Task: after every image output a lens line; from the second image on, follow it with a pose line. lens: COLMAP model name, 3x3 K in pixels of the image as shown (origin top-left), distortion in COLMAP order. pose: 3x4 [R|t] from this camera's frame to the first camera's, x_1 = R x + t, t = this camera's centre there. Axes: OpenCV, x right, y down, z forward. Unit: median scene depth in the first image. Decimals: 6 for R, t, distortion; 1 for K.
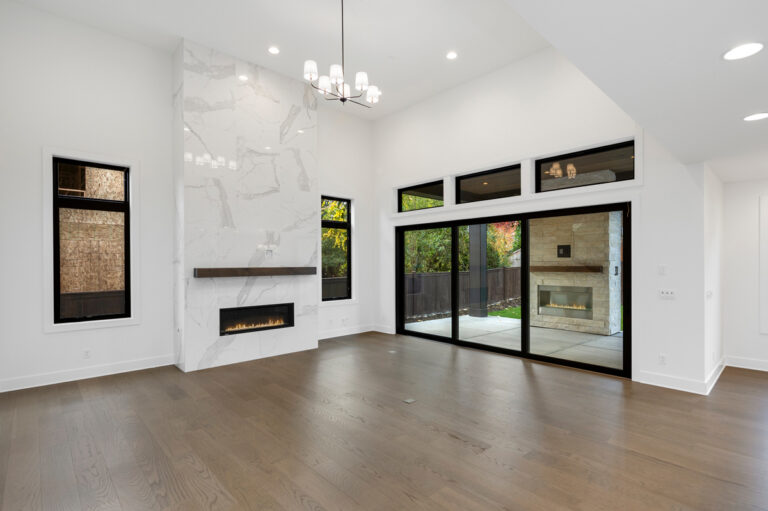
lens RADIAL K [[379.1, 0, 385.1], [0, 379.1, 261.7], [0, 0, 1]] dist [0.011406, -0.001296]
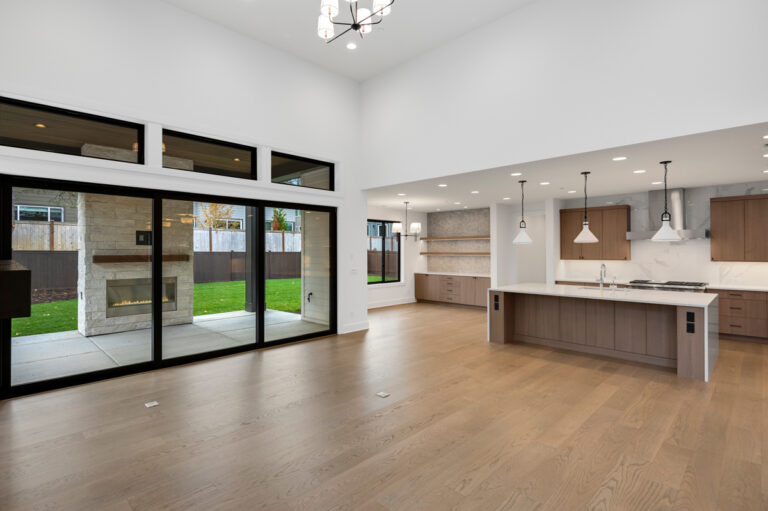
lens RADIAL K [[379.1, 0, 386.2], [0, 379.1, 248.5], [0, 0, 1]] dist [0.011406, -0.001296]
pose [[-0.042304, 0.006932, 0.999081, -0.615894], [-0.000107, 0.999976, -0.006943, 0.003579], [-0.999105, -0.000401, -0.042302, 0.713355]]
